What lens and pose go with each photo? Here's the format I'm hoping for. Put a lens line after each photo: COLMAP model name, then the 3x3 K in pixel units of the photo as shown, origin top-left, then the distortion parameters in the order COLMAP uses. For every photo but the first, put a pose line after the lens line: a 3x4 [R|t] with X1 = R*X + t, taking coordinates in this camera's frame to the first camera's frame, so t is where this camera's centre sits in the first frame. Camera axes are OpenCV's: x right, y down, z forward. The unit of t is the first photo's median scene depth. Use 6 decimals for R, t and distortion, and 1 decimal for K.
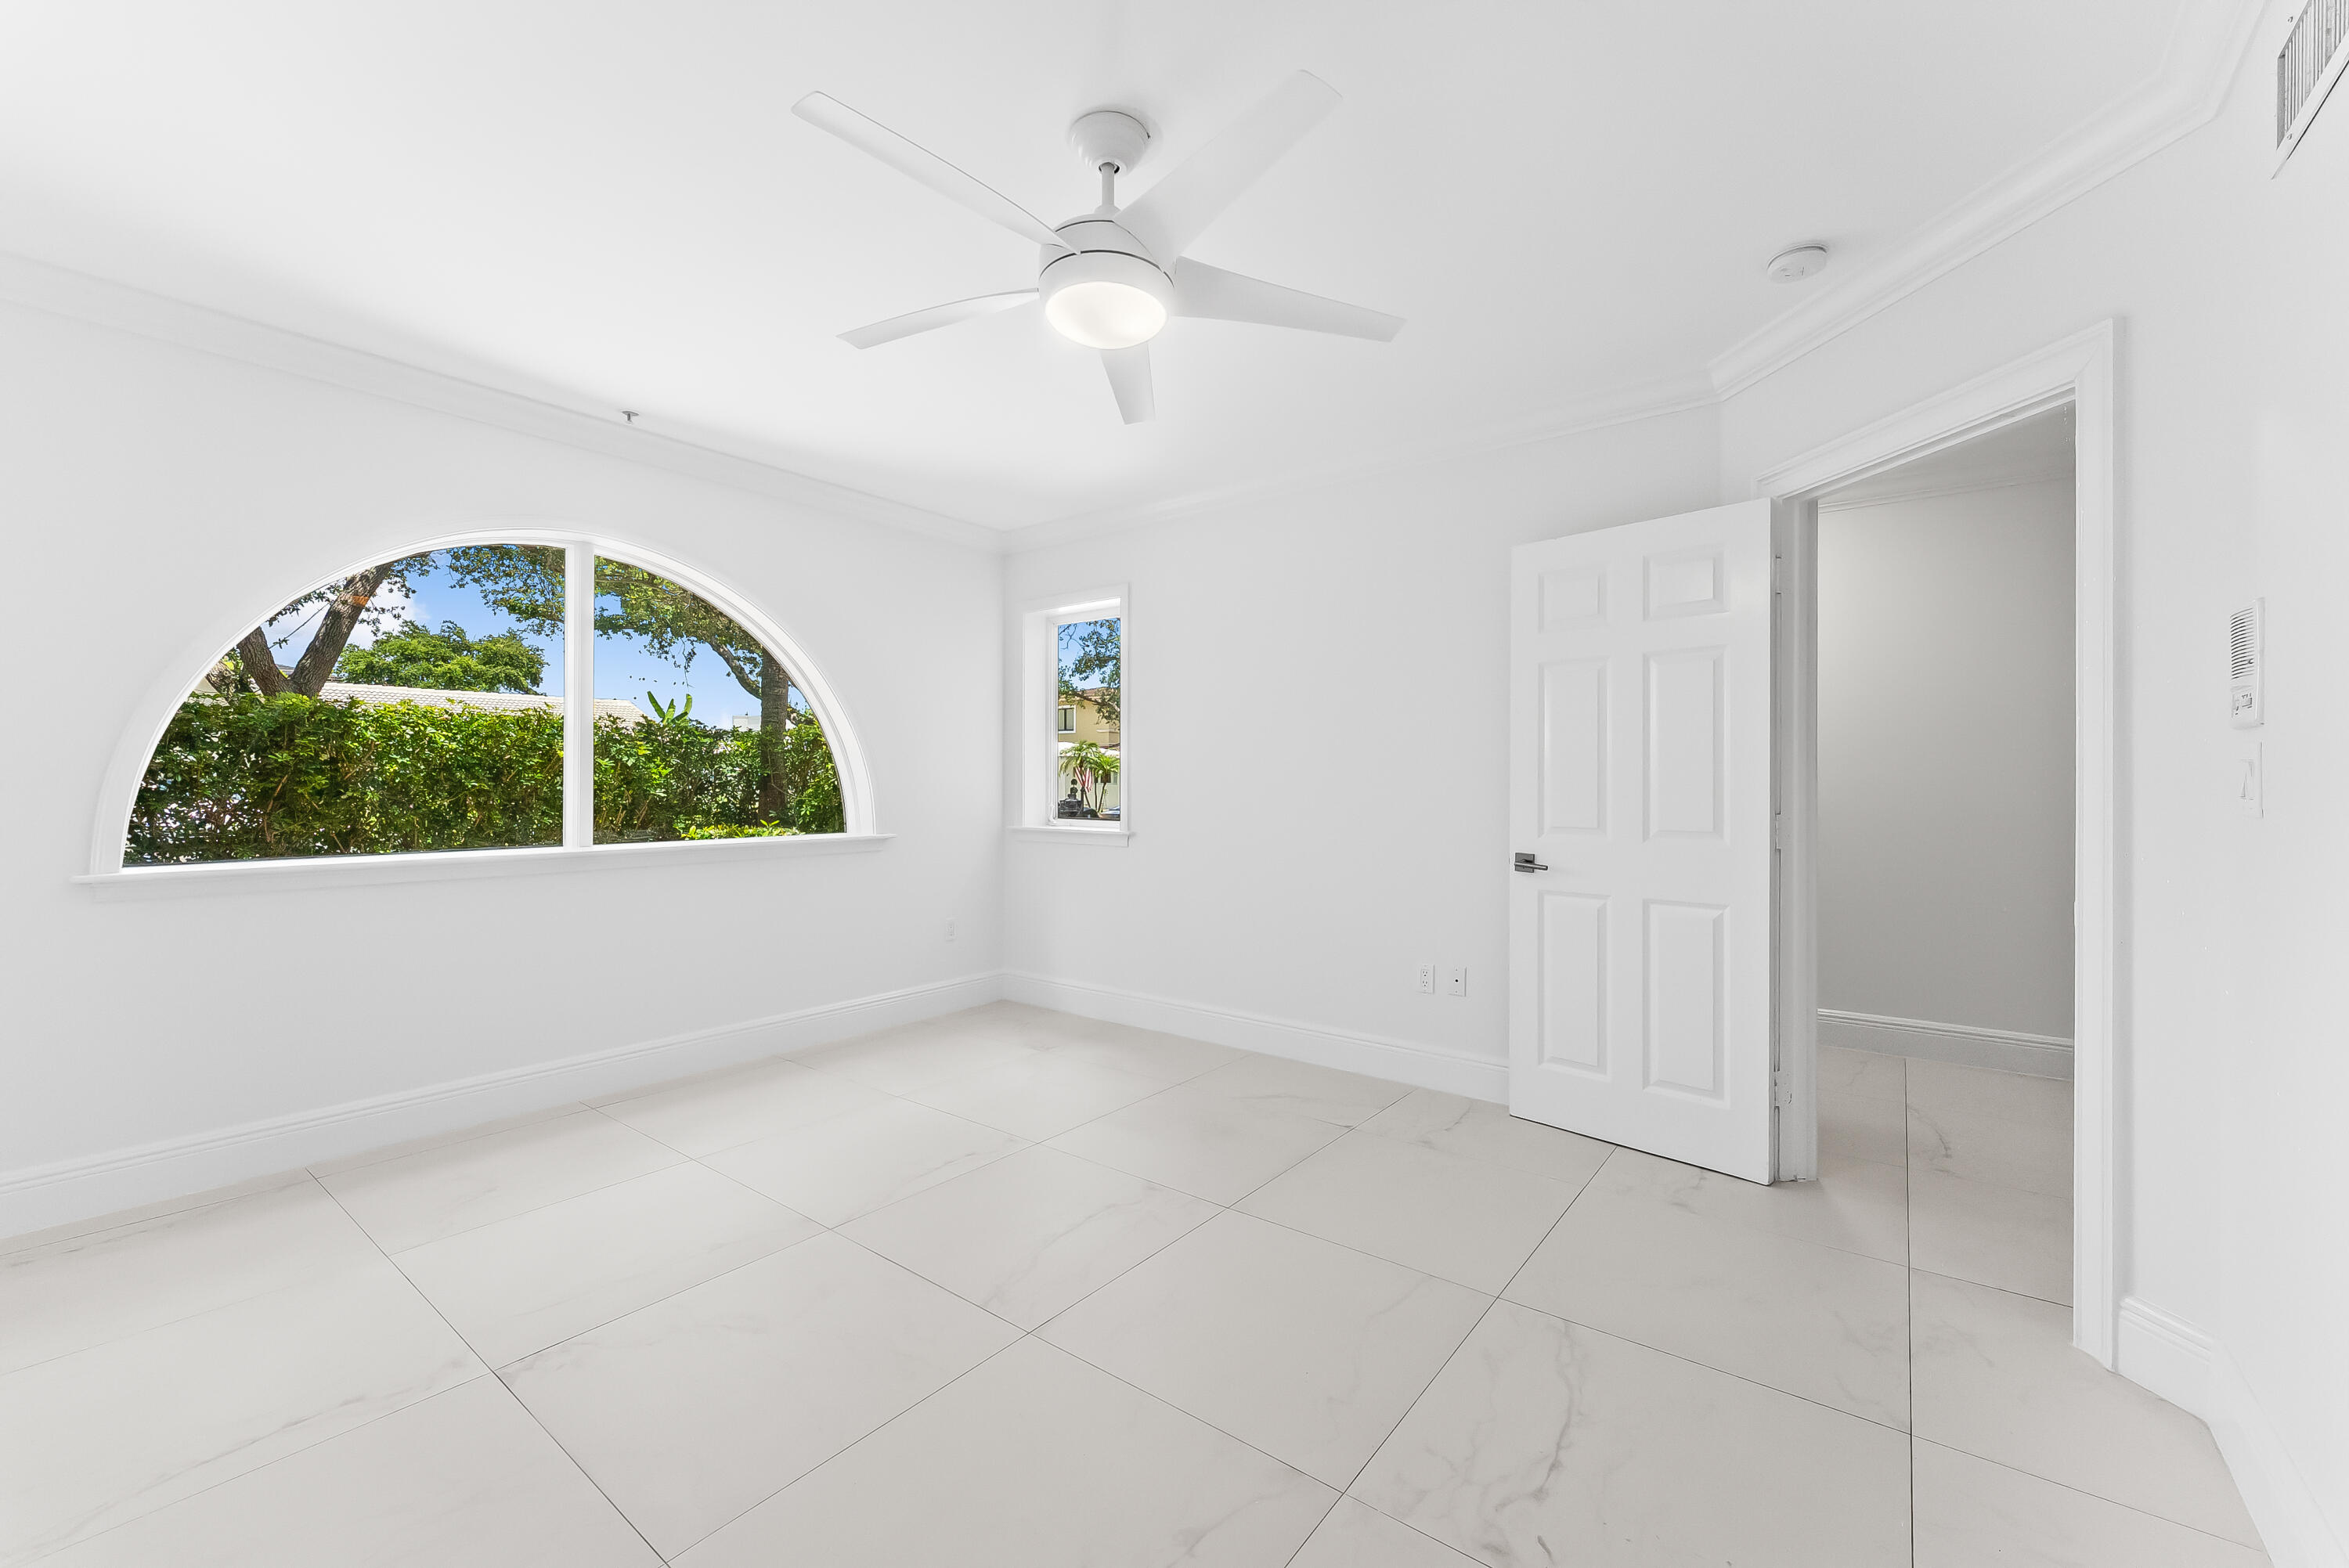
lens RADIAL K [[943.8, 0, 1184.5], [0, 943.8, 780.7], [0, 0, 1]] dist [-0.001943, -0.000035]
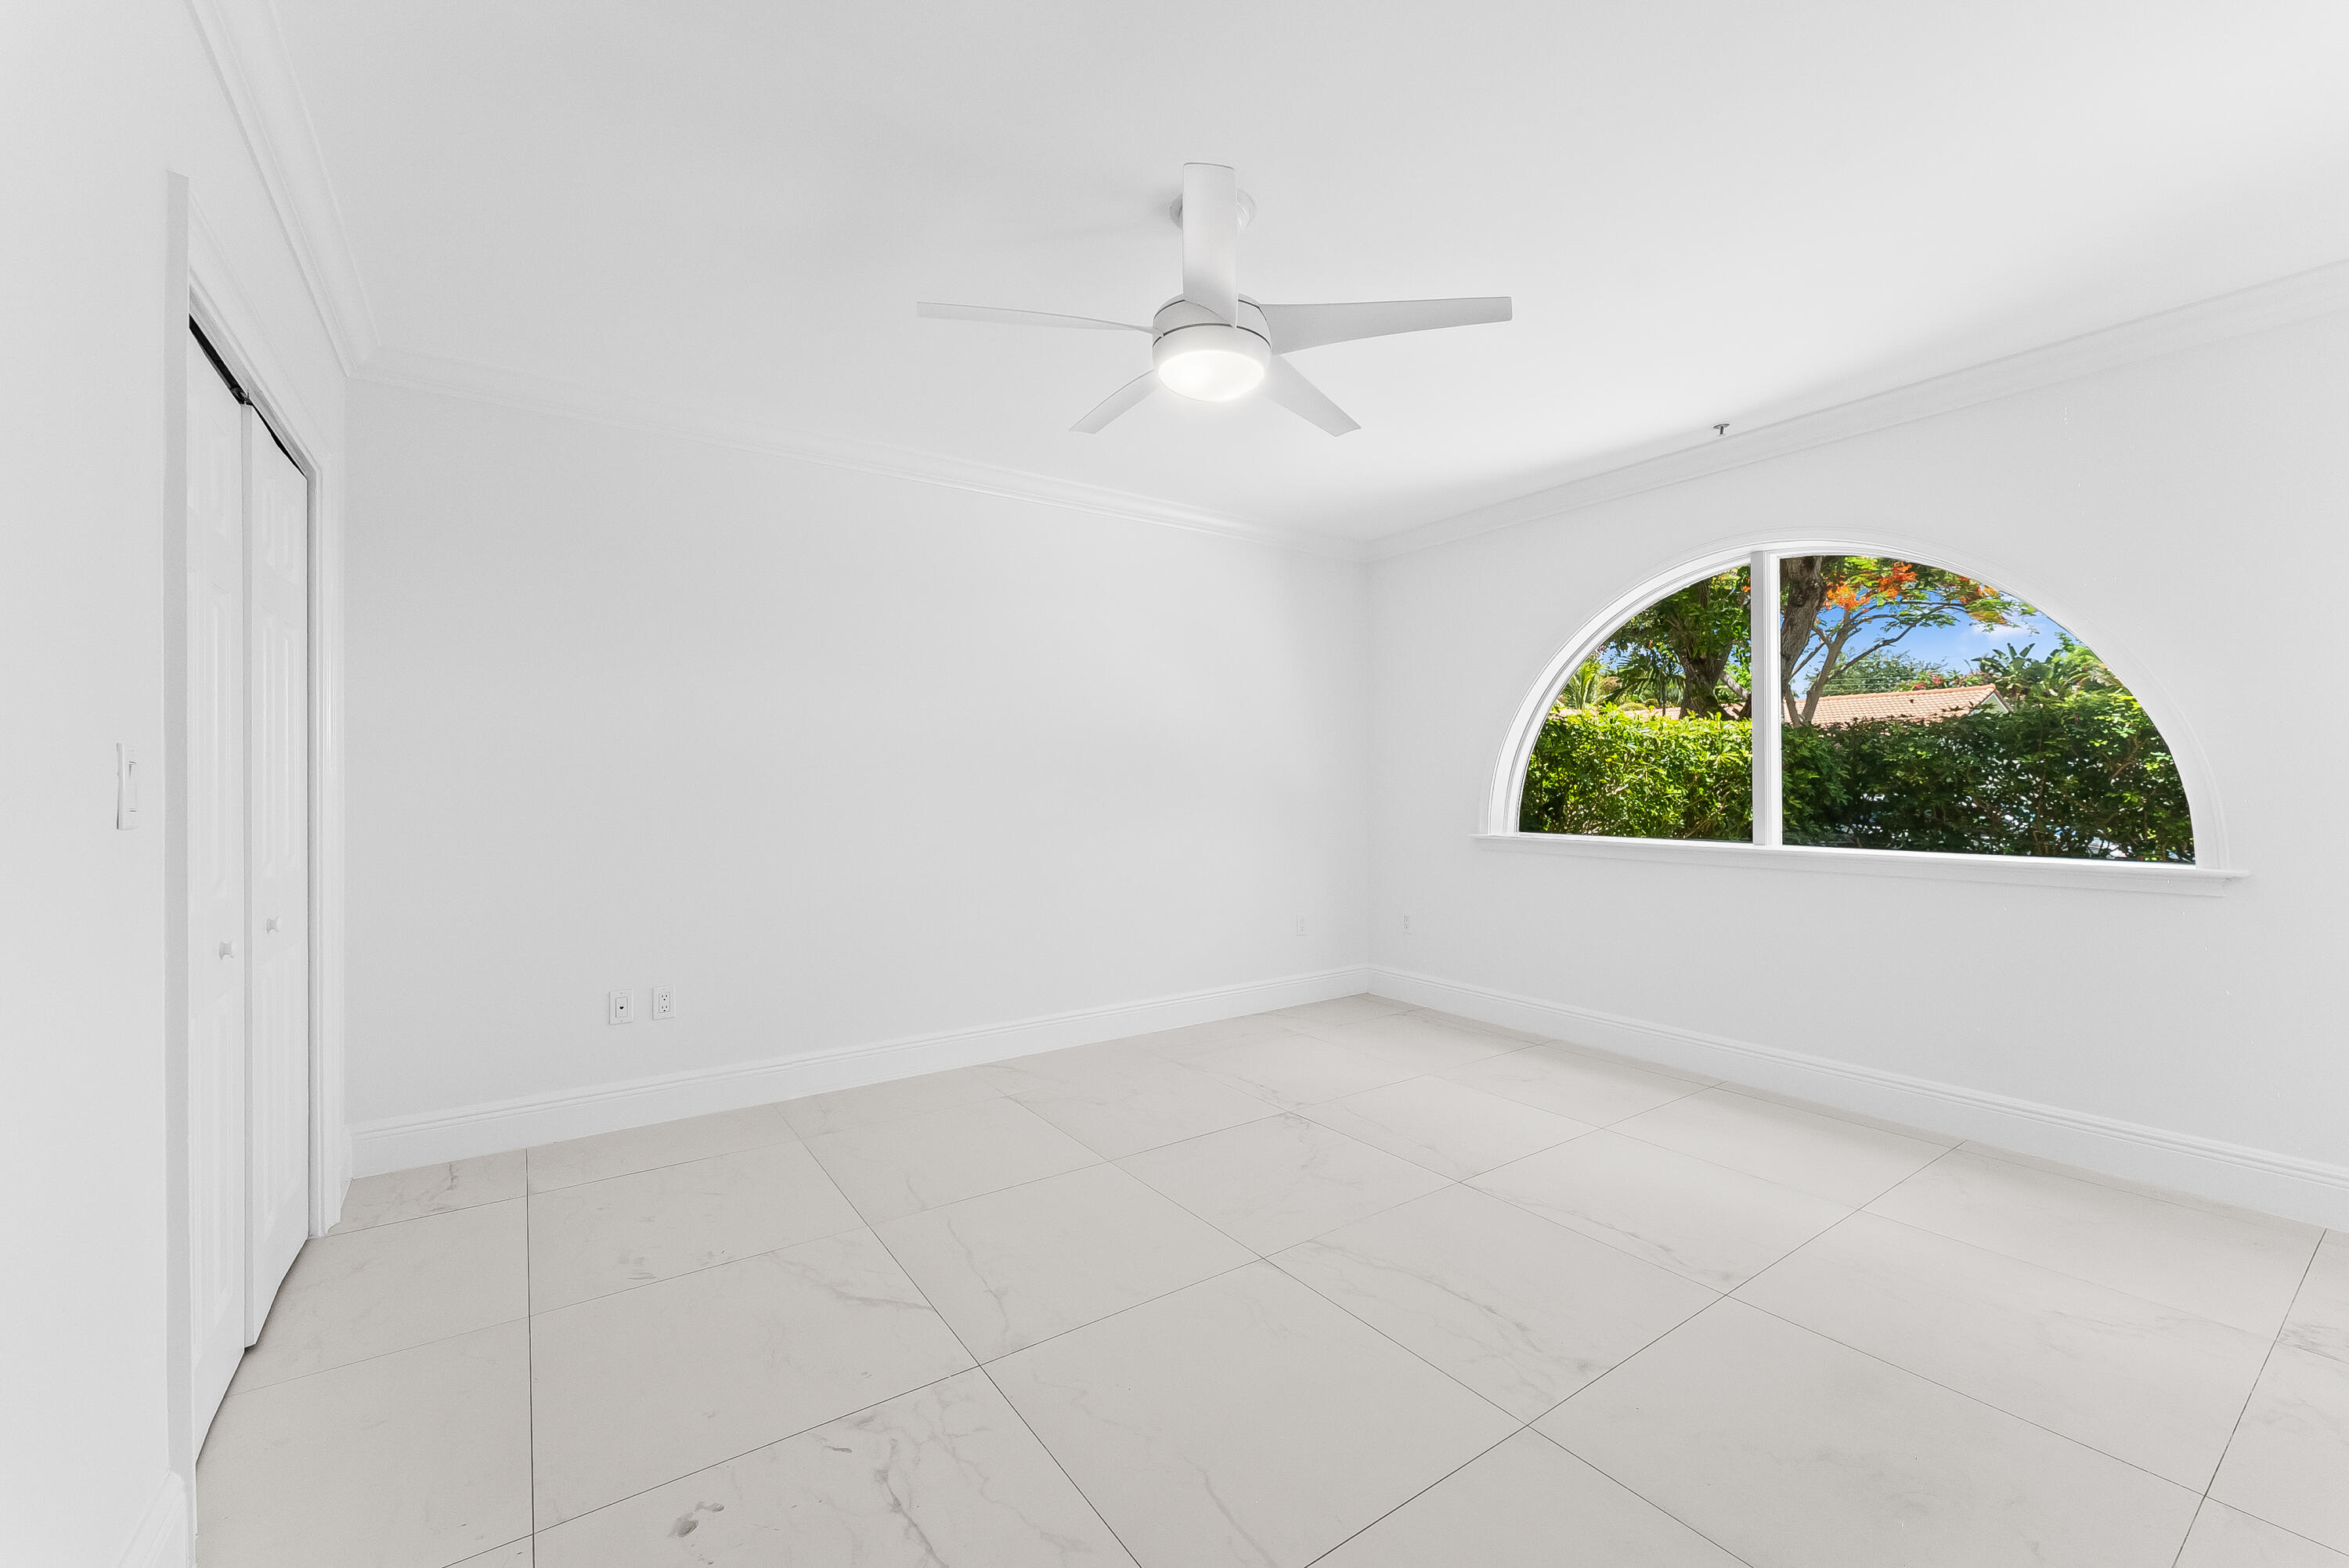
lens RADIAL K [[943.8, 0, 1184.5], [0, 943.8, 780.7], [0, 0, 1]] dist [-0.001943, -0.000035]
pose [[-0.301184, -0.003277, -0.953560, 0.550230], [0.003884, 0.999982, -0.004663, 0.000819], [0.953558, -0.005108, -0.301166, 0.709916]]
